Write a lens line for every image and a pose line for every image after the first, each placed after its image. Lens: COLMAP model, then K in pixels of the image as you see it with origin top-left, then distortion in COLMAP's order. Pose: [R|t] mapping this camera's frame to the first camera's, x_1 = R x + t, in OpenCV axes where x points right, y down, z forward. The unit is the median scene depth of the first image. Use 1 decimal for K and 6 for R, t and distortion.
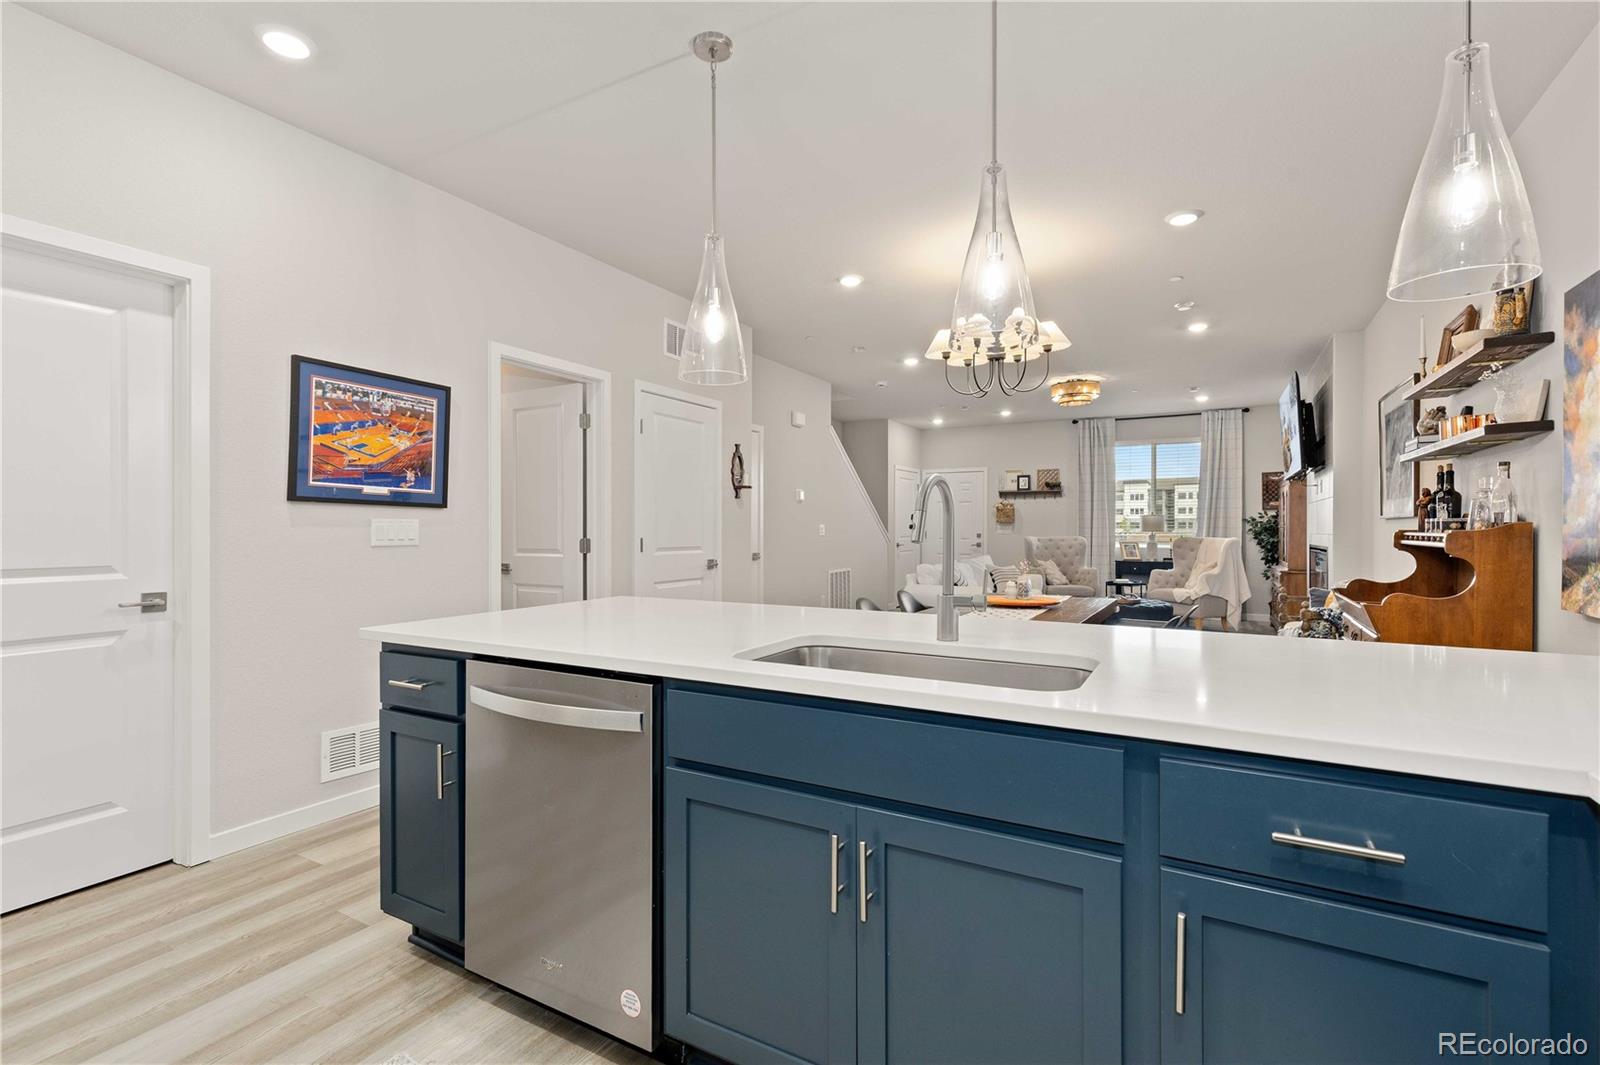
lens RADIAL K [[730.9, 0, 788.9], [0, 730.9, 532.2], [0, 0, 1]] dist [0.010473, -0.002364]
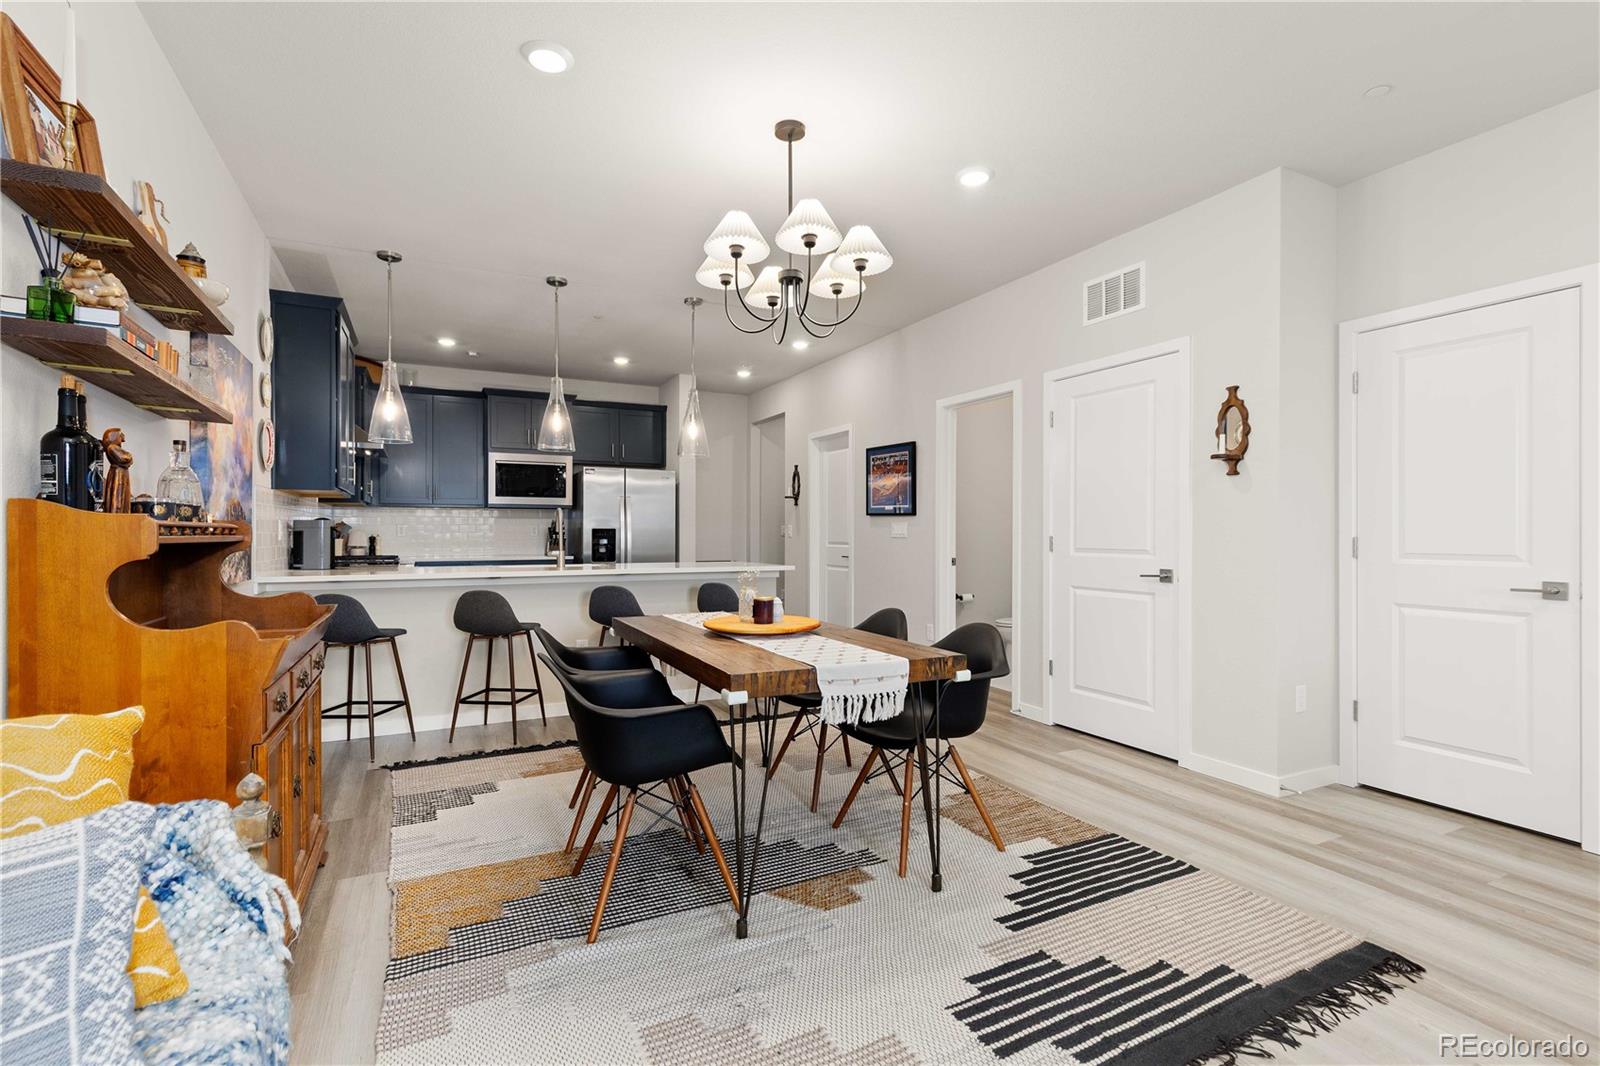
lens RADIAL K [[730.9, 0, 788.8], [0, 730.9, 533.5], [0, 0, 1]] dist [0.010473, -0.002364]
pose [[-0.556846, -0.001903, -0.830613, 0.374907], [-0.007019, 0.999972, 0.002415, 0.002020], [0.830586, 0.007175, -0.556844, 0.601670]]
